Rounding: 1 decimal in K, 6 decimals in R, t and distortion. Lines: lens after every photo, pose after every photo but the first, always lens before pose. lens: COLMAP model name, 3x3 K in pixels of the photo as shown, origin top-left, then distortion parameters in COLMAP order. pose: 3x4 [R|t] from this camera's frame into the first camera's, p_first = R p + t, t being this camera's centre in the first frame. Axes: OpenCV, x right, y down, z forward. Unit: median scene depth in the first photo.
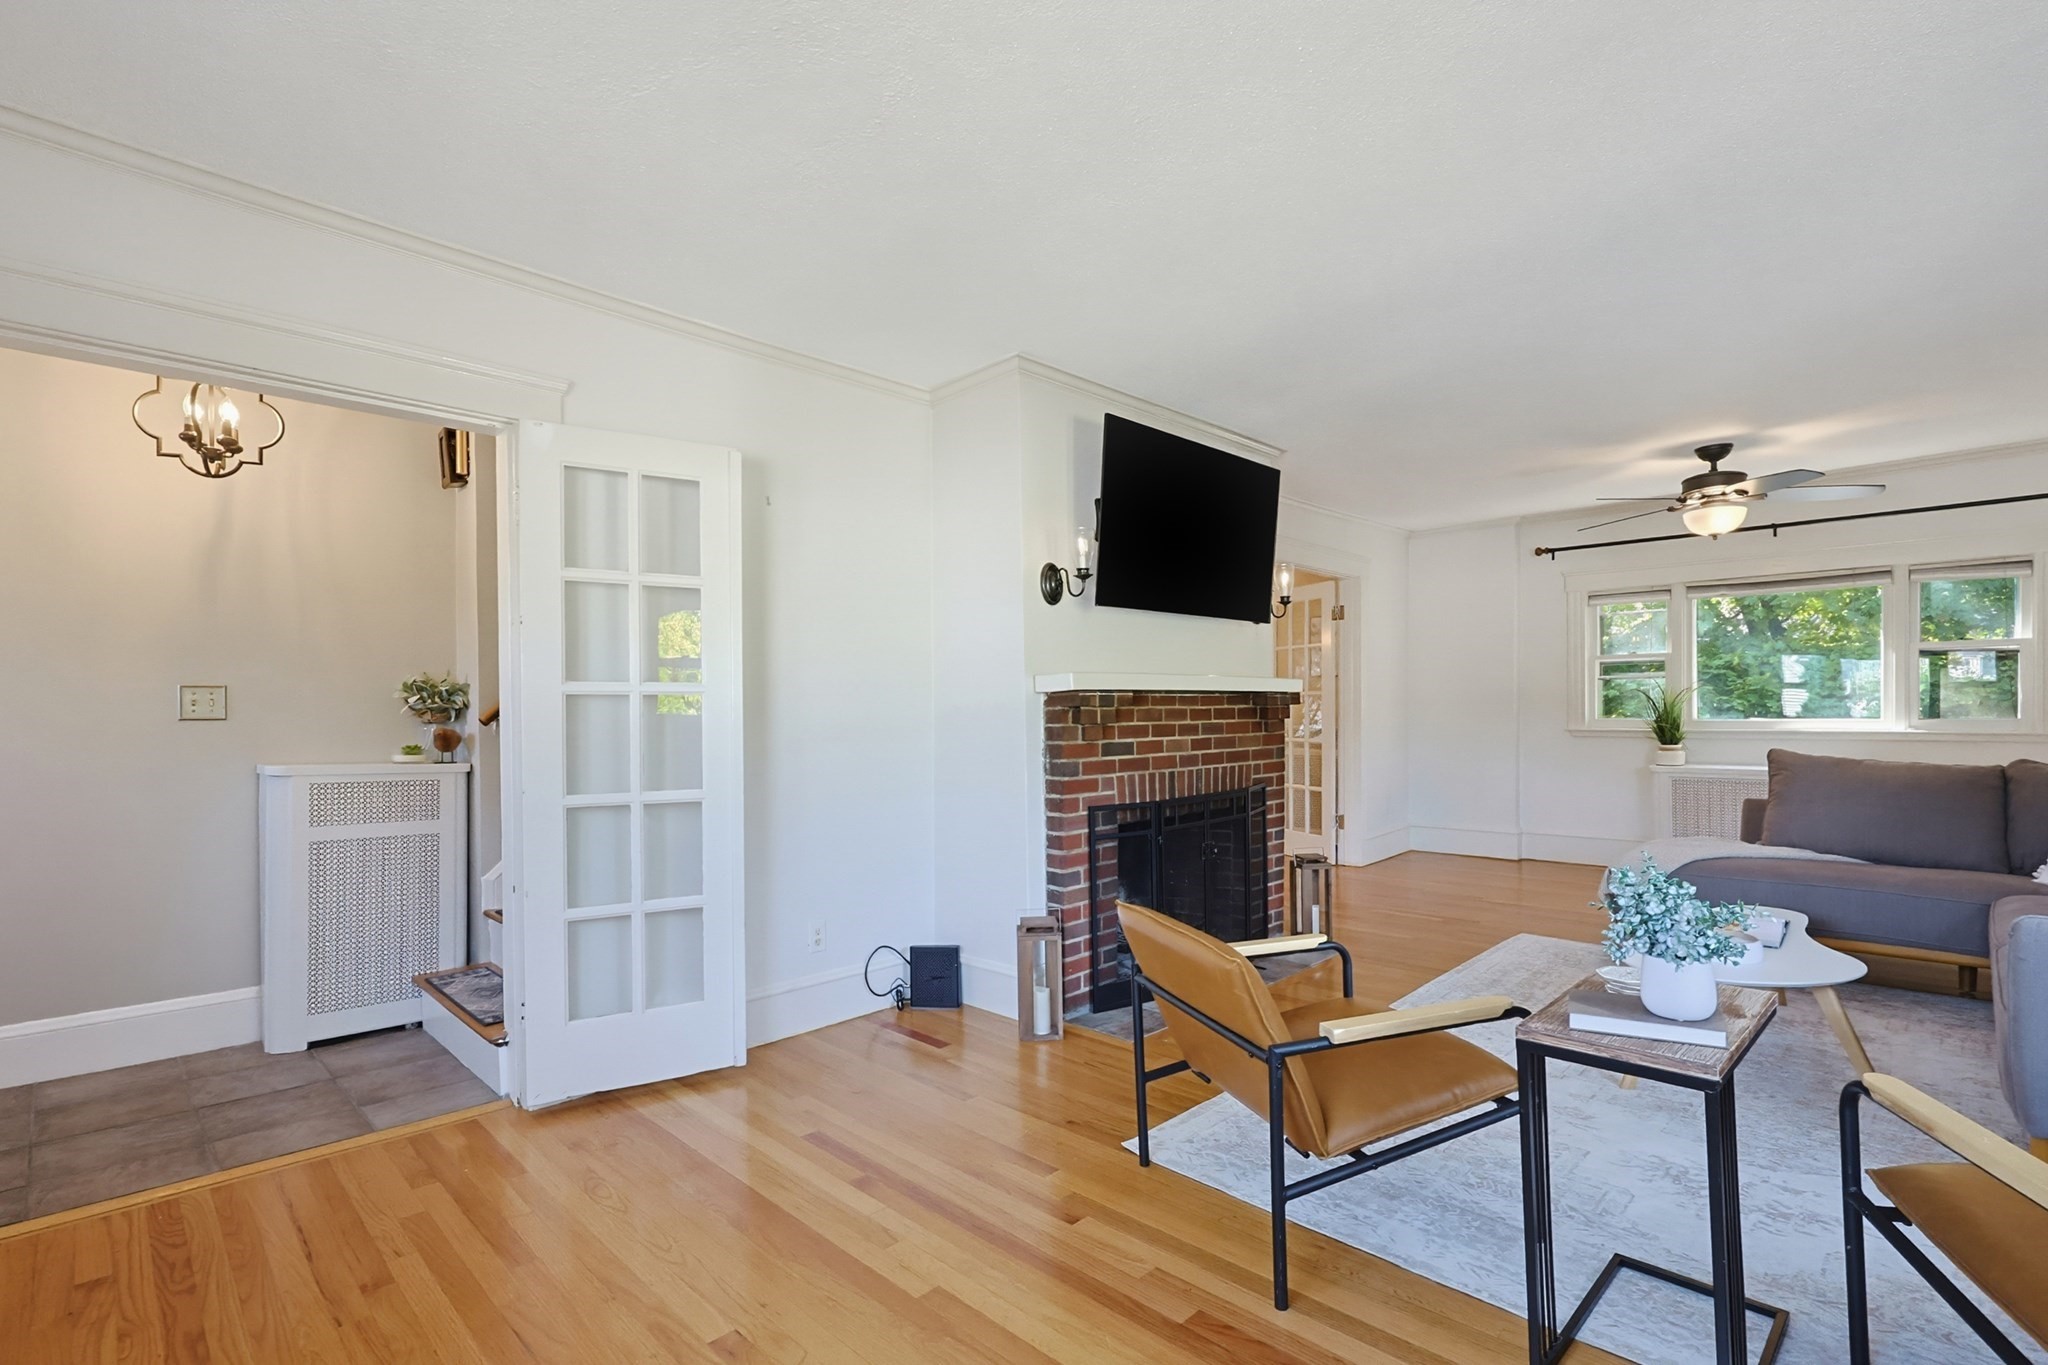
lens RADIAL K [[940.3, 0, 1035.8], [0, 940.3, 730.9], [0, 0, 1]] dist [-0.001688, 0.000186]
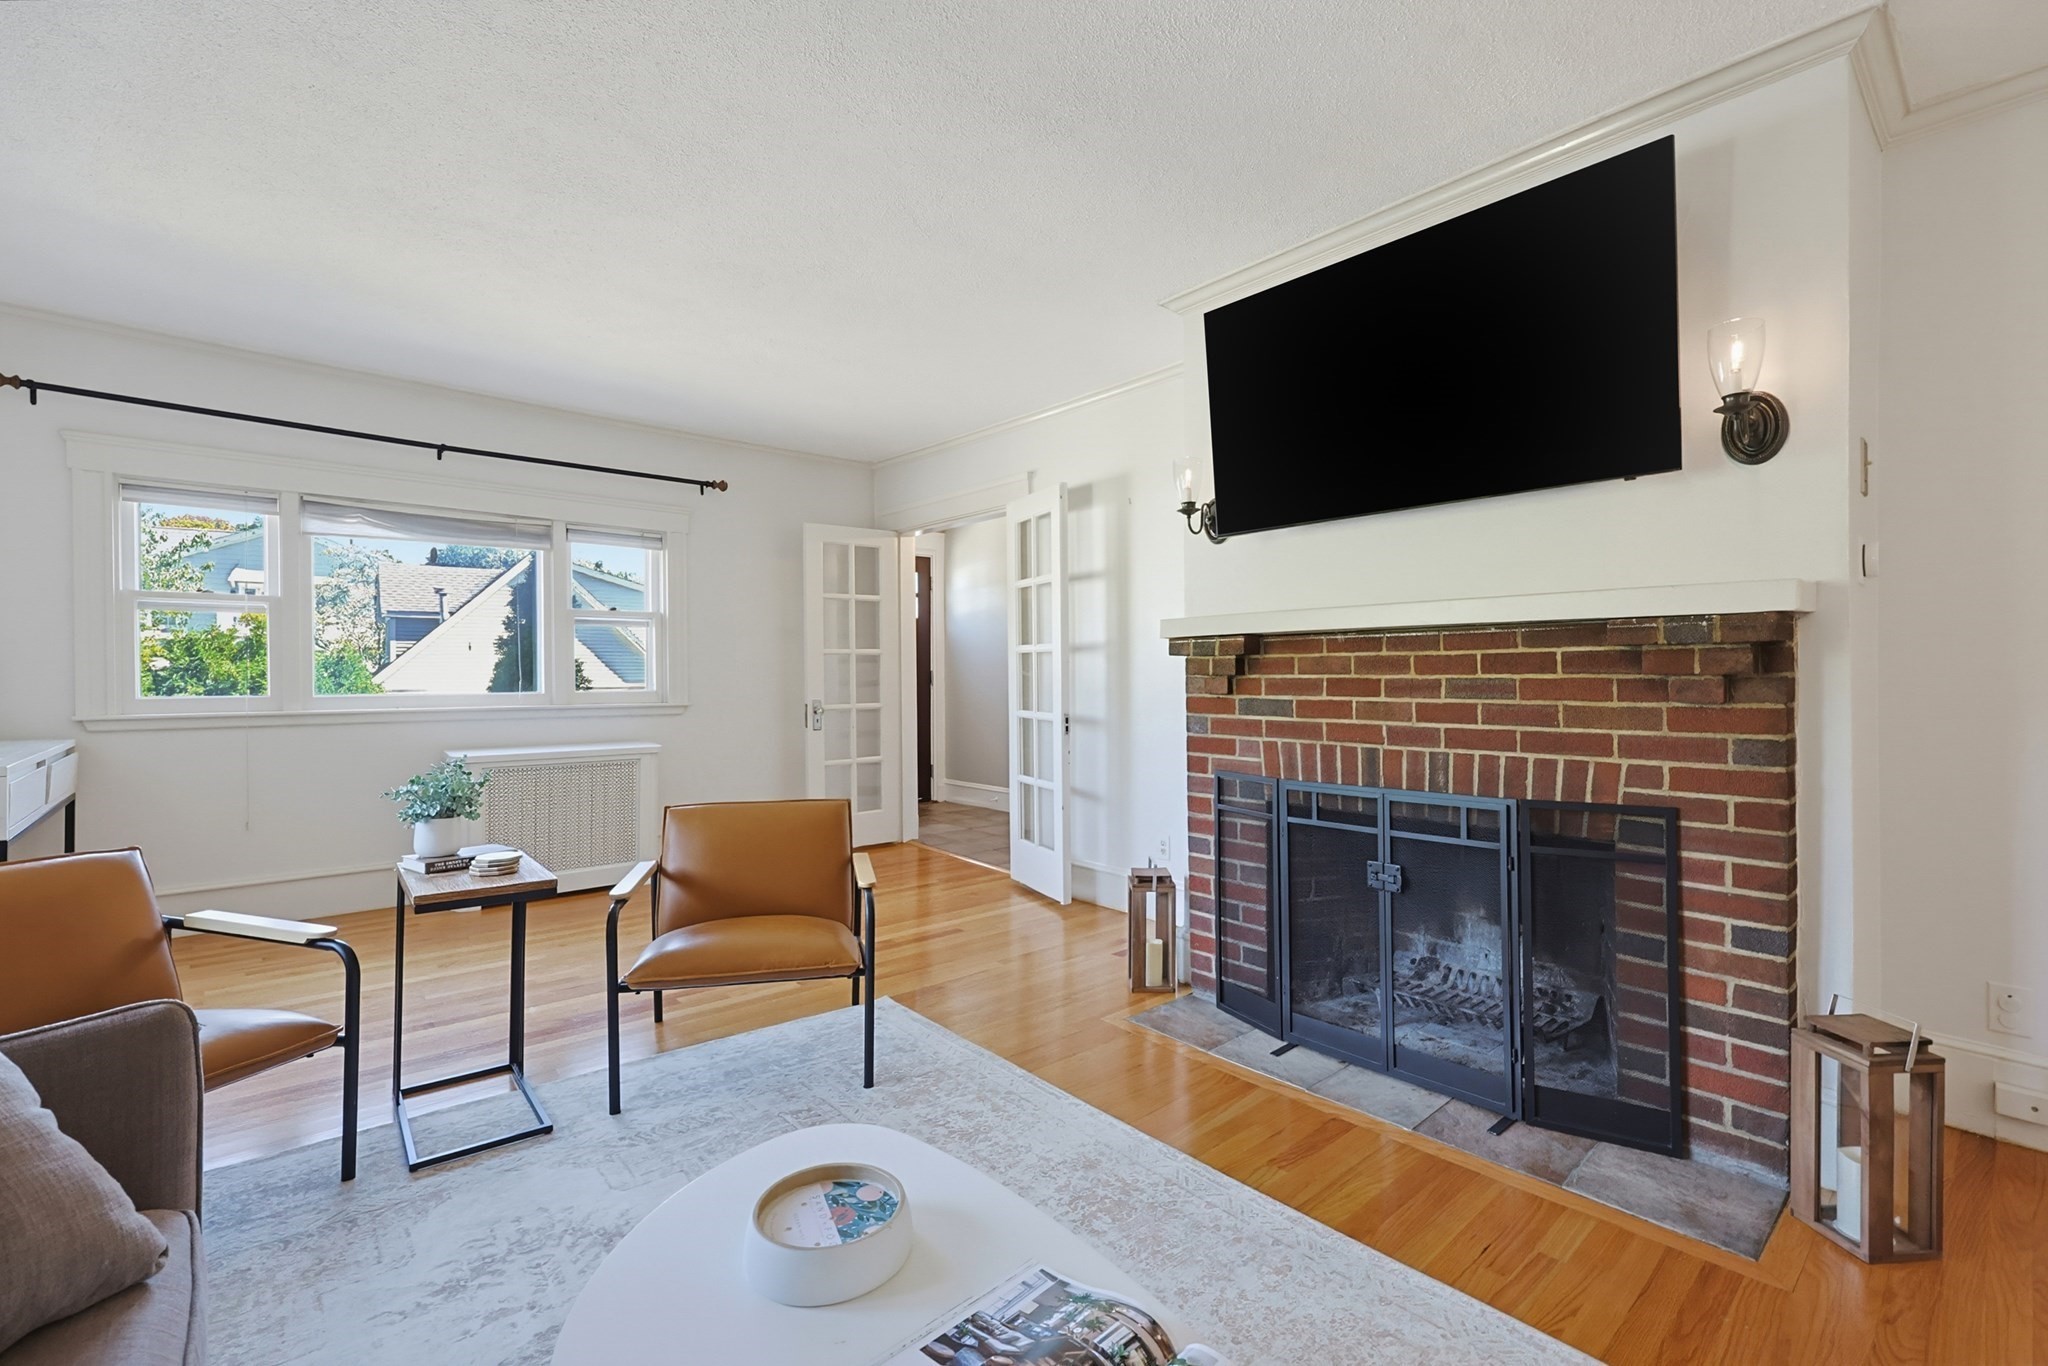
lens RADIAL K [[874.4, 0, 1031.6], [0, 874.4, 677.6], [0, 0, 1]] dist [-0.001912, -0.000269]
pose [[-0.076046, 0.013553, -0.997012, 0.775514], [-0.018342, 0.999719, 0.014989, -0.012659], [0.996936, 0.019427, -0.075776, 0.782894]]
